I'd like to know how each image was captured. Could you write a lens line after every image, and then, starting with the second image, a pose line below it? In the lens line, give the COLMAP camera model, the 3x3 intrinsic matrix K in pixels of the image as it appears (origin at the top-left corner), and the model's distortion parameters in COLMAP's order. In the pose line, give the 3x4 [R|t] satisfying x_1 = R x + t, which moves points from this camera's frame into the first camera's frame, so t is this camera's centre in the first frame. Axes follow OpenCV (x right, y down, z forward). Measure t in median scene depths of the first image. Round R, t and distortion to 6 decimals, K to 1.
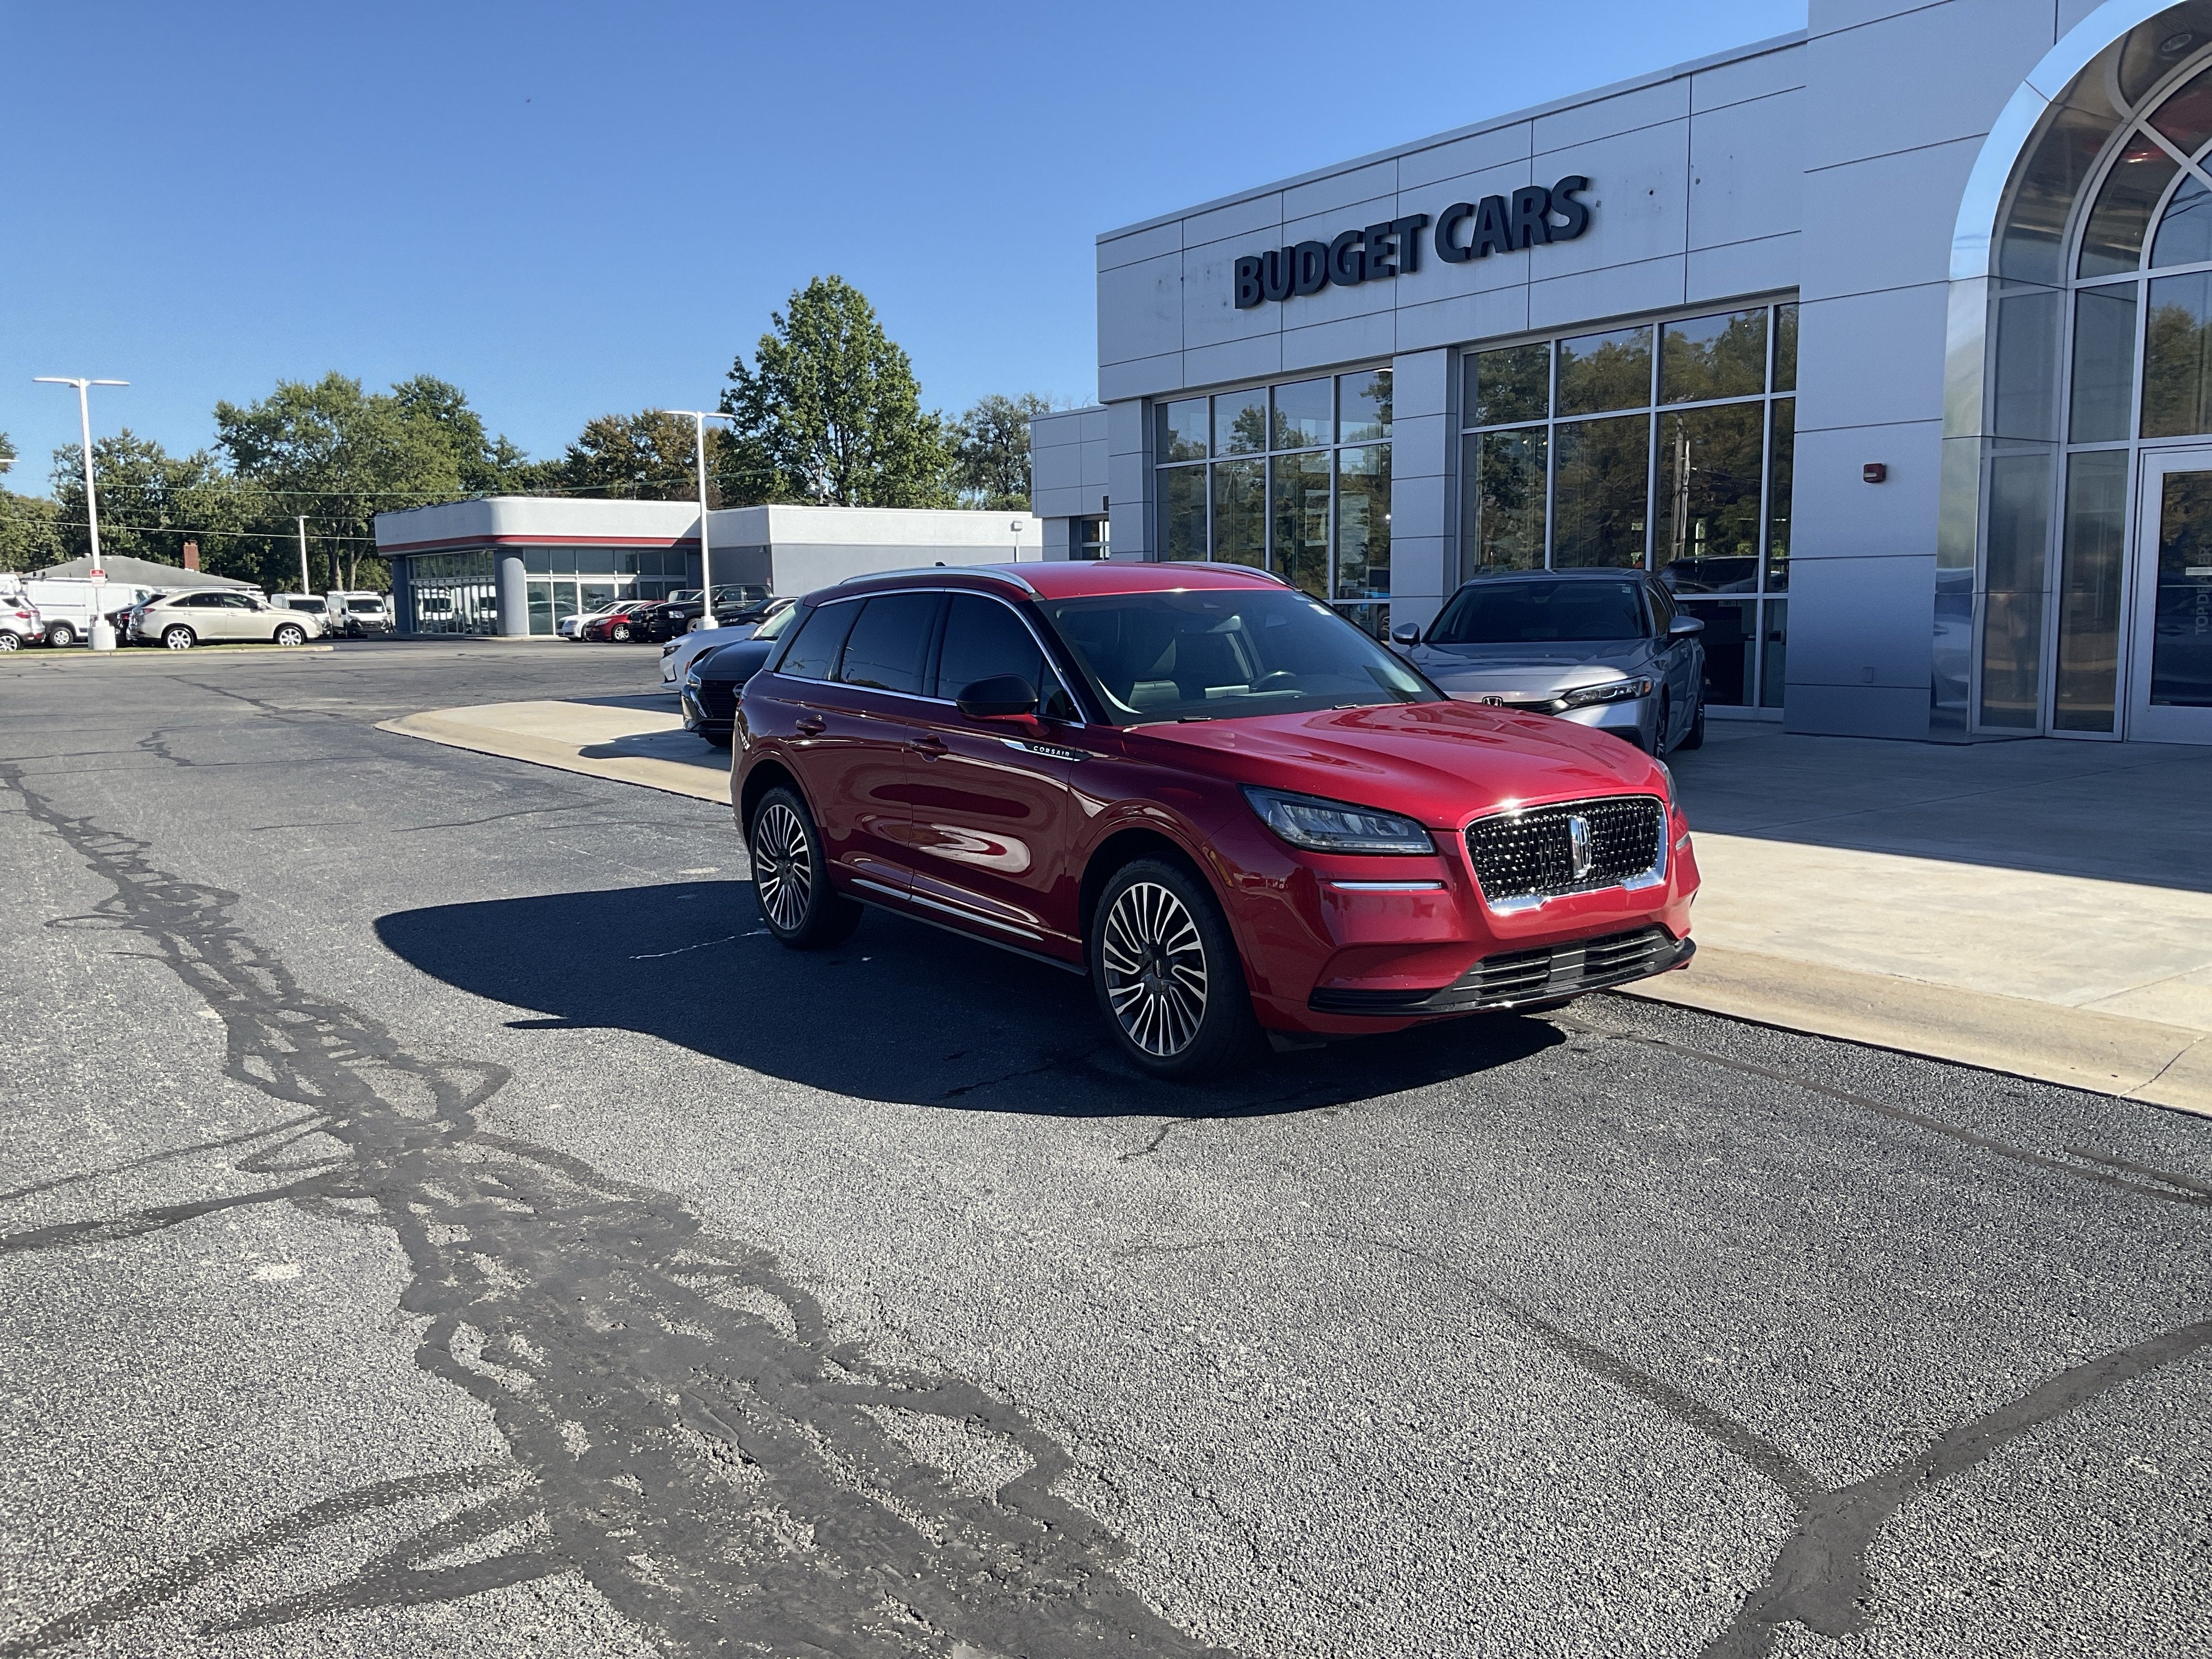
lens RADIAL K [[1821.1, 0, 1100.7], [0, 1821.1, 837.2], [0, 0, 1]] dist [0.092733, -0.193196]
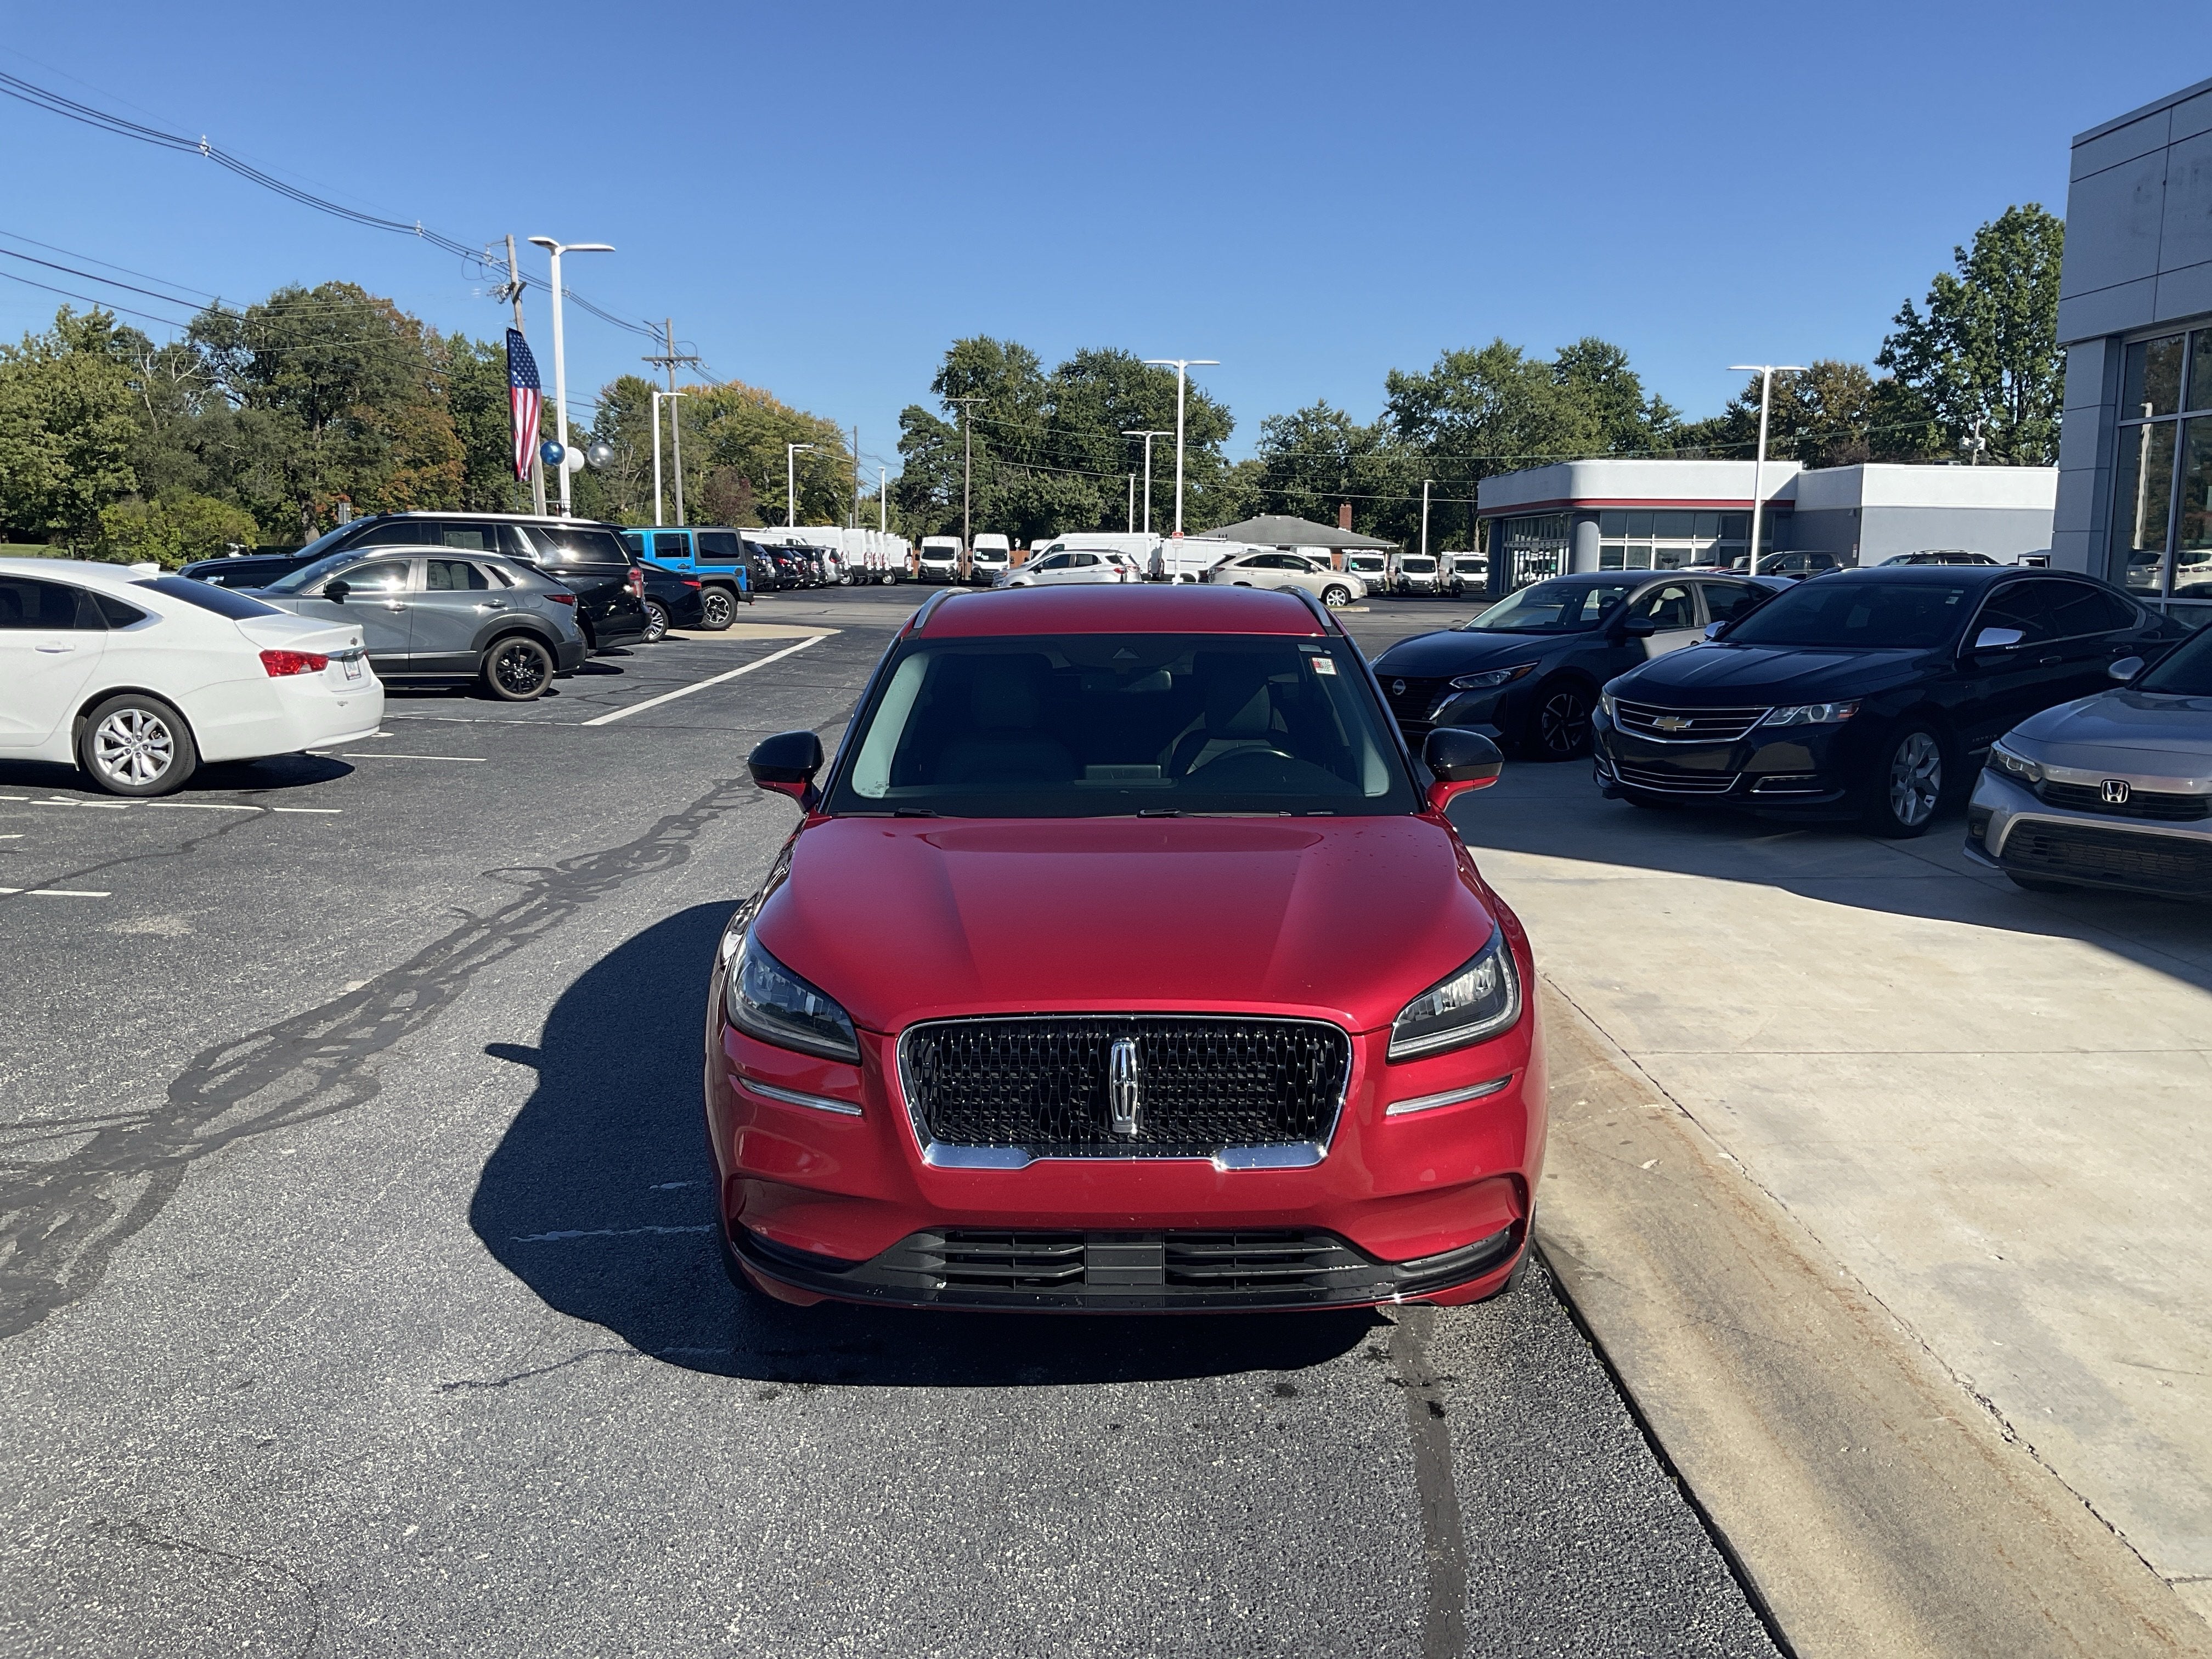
lens RADIAL K [[1821.1, 0, 1100.7], [0, 1821.1, 837.2], [0, 0, 1]] dist [0.092733, -0.193196]
pose [[0.815755, 0.109066, -0.568022, 0.045461], [-0.096549, 0.993959, 0.052193, -0.008479], [0.570283, 0.012266, 0.821357, 0.035749]]
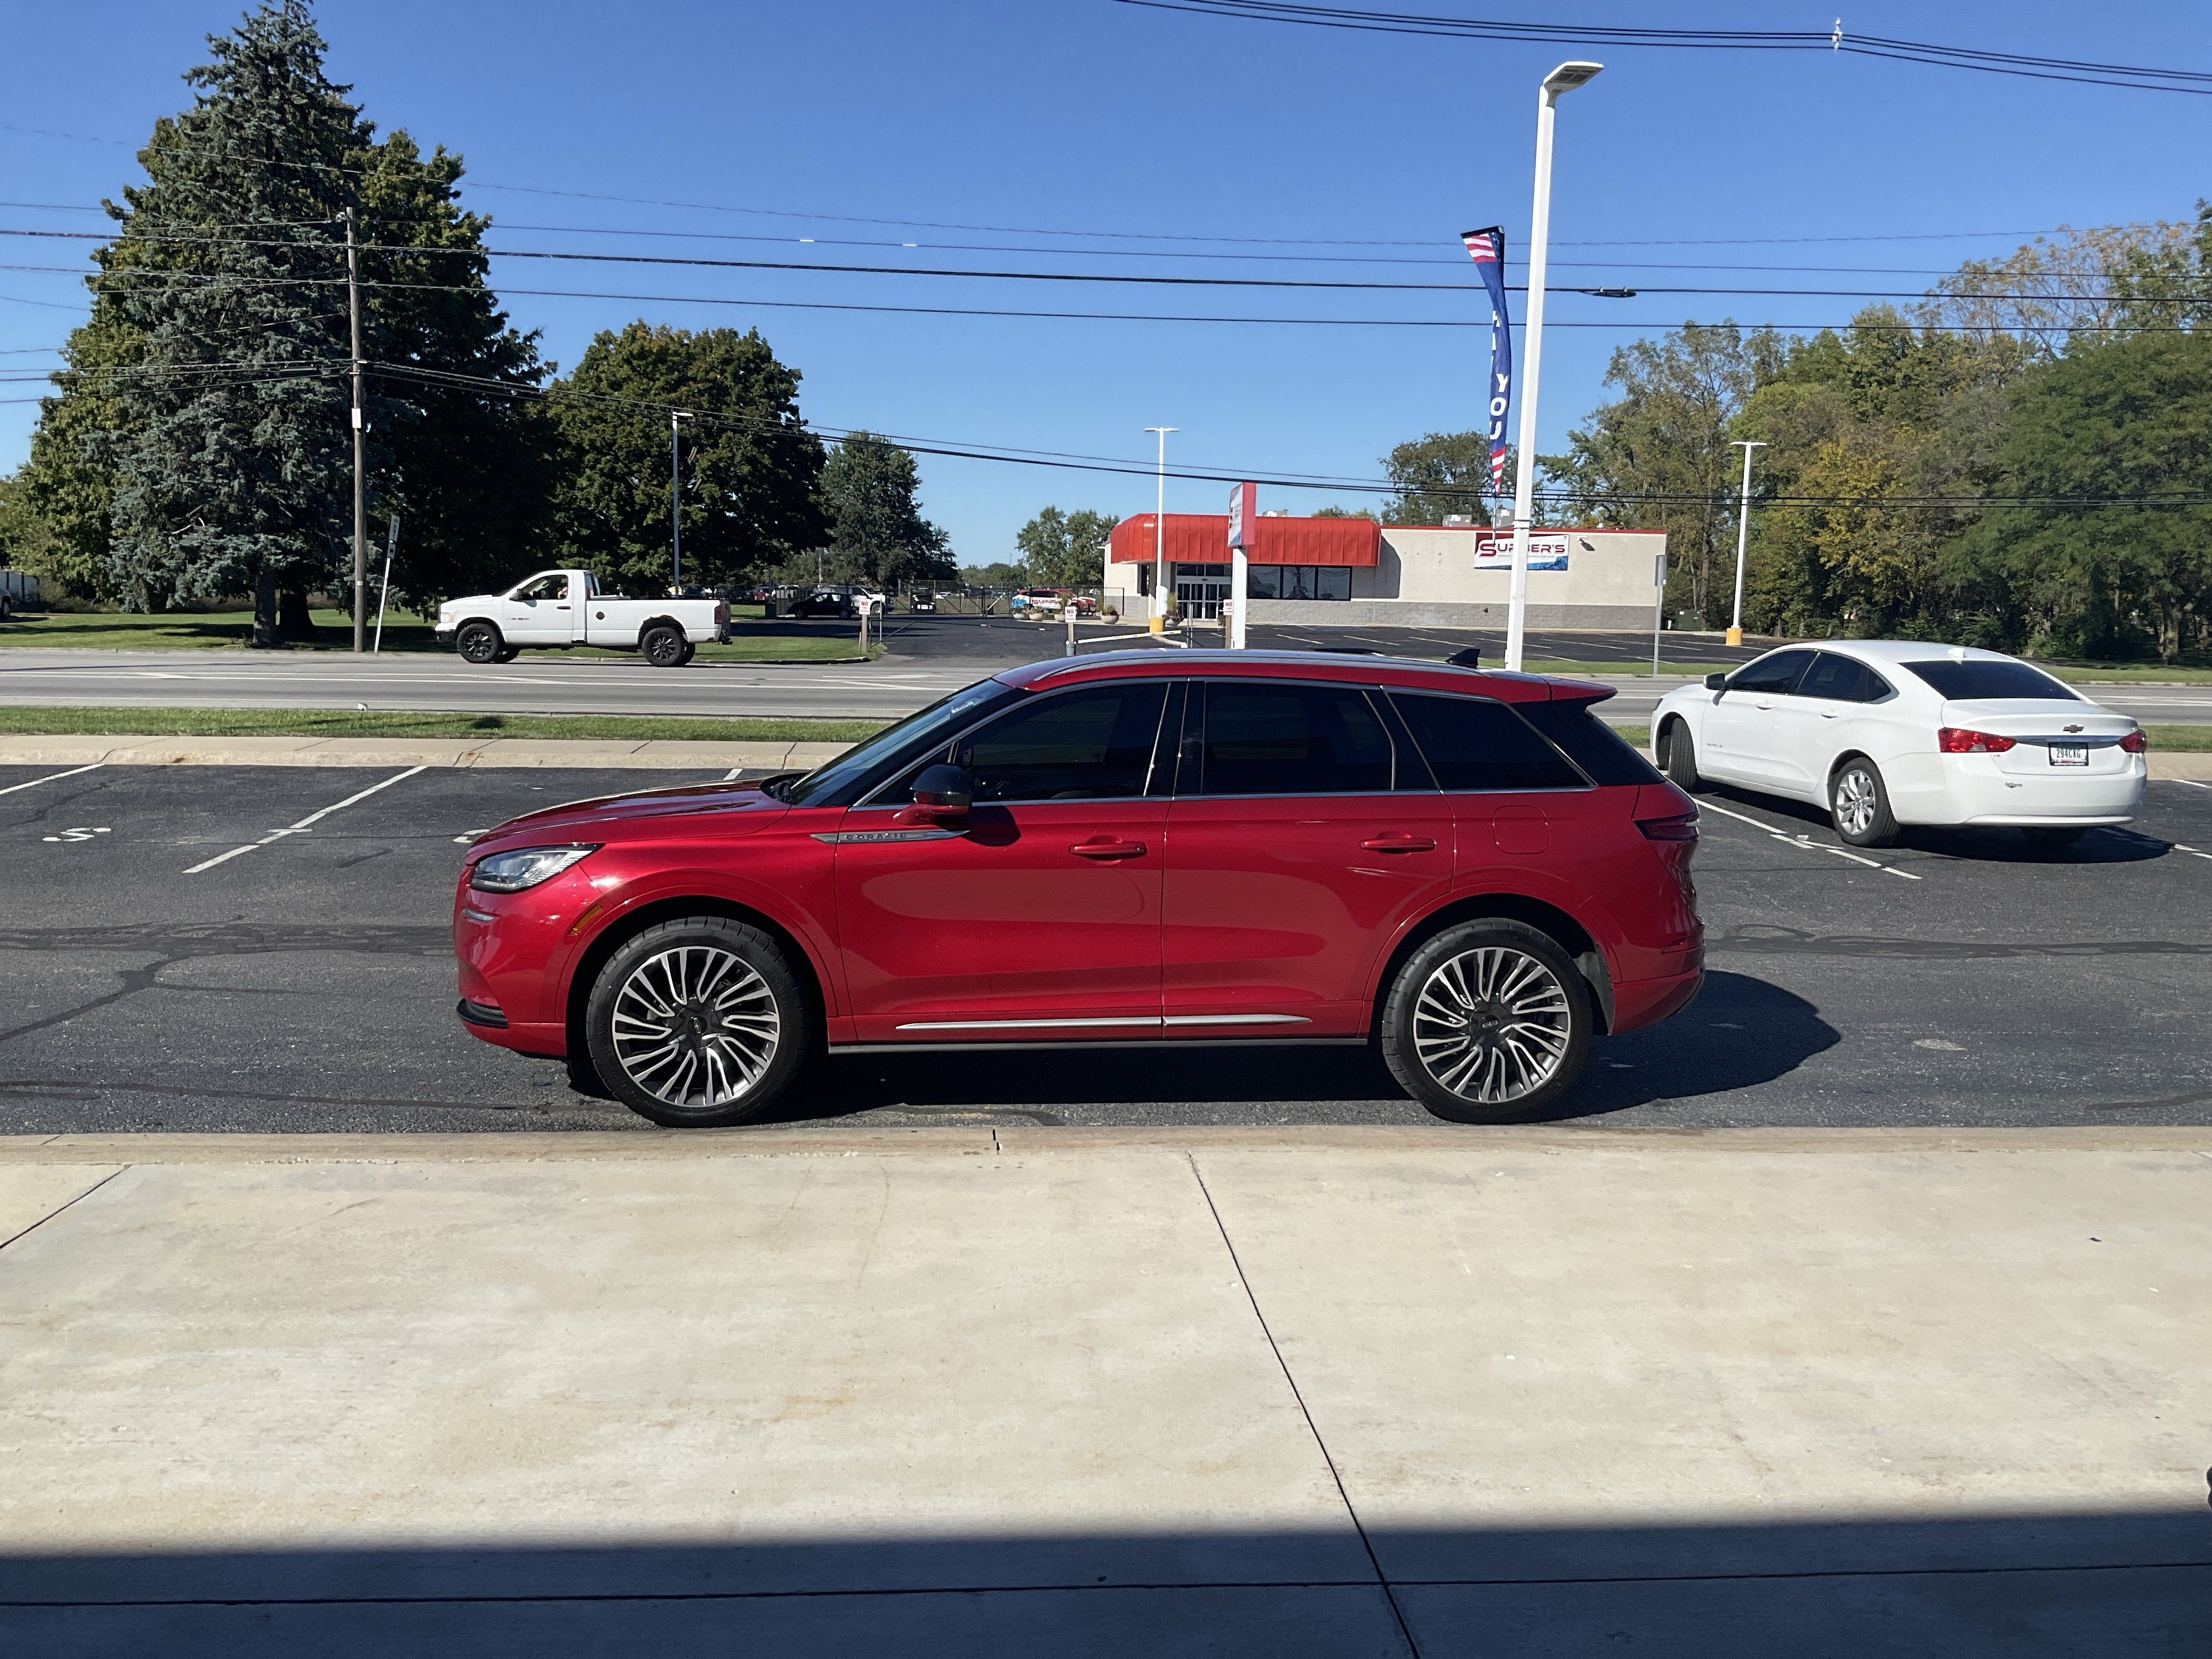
lens RADIAL K [[1821.1, 0, 1100.7], [0, 1821.1, 837.2], [0, 0, 1]] dist [0.092733, -0.193196]
pose [[-0.507467, 0.110820, -0.854515, 0.085279], [-0.126336, 0.971409, 0.201006, -0.024842], [0.852359, 0.209960, -0.478958, 0.148431]]
